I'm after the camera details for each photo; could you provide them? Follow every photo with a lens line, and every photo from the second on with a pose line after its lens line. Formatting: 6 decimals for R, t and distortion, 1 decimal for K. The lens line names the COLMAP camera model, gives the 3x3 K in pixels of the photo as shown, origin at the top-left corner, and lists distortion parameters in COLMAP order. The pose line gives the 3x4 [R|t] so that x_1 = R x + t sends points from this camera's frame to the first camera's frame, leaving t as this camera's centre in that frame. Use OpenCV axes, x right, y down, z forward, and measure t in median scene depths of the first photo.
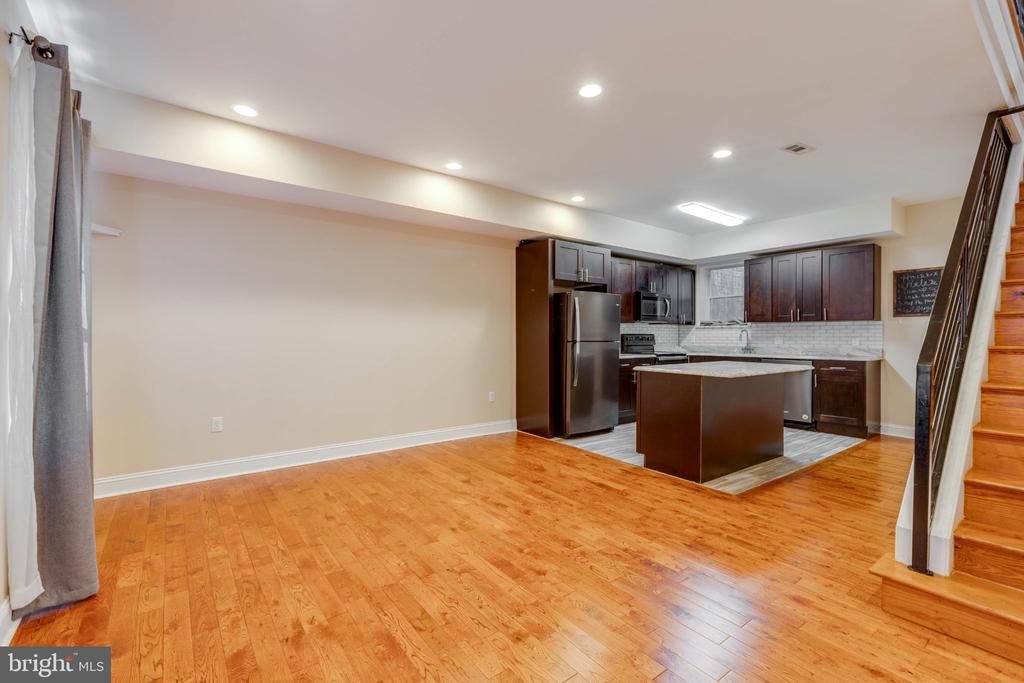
lens RADIAL K [[457.7, 0, 512.9], [0, 457.7, 337.3], [0, 0, 1]] dist [-0.002240, -0.000809]
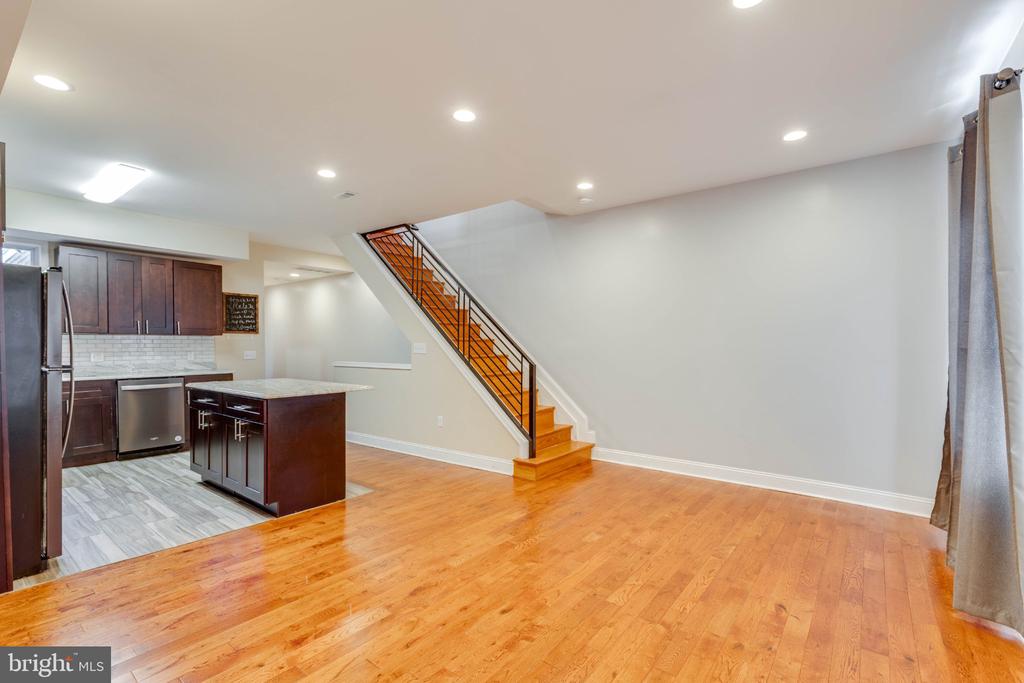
lens RADIAL K [[457.7, 0, 518.0], [0, 457.7, 343.9], [0, 0, 1]] dist [-0.002240, -0.000809]
pose [[-0.259865, 0.004897, 0.965633, -0.388796], [0.008202, 0.999962, -0.002863, -0.007941], [-0.965610, 0.007176, -0.259895, 0.525189]]
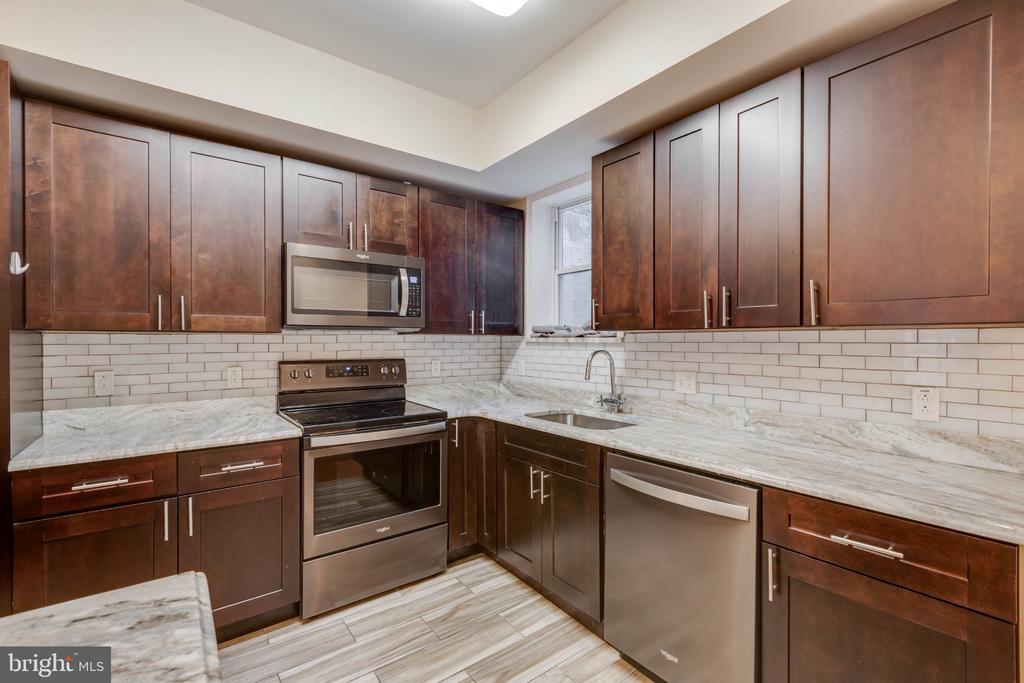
lens RADIAL K [[457.7, 0, 516.2], [0, 457.7, 341.7], [0, 0, 1]] dist [-0.002240, -0.000809]
pose [[0.999997, 0.002237, -0.000216, 0.474030], [-0.002237, 0.999997, -0.000734, -0.024960], [0.000214, 0.000735, 1.000000, 0.681270]]
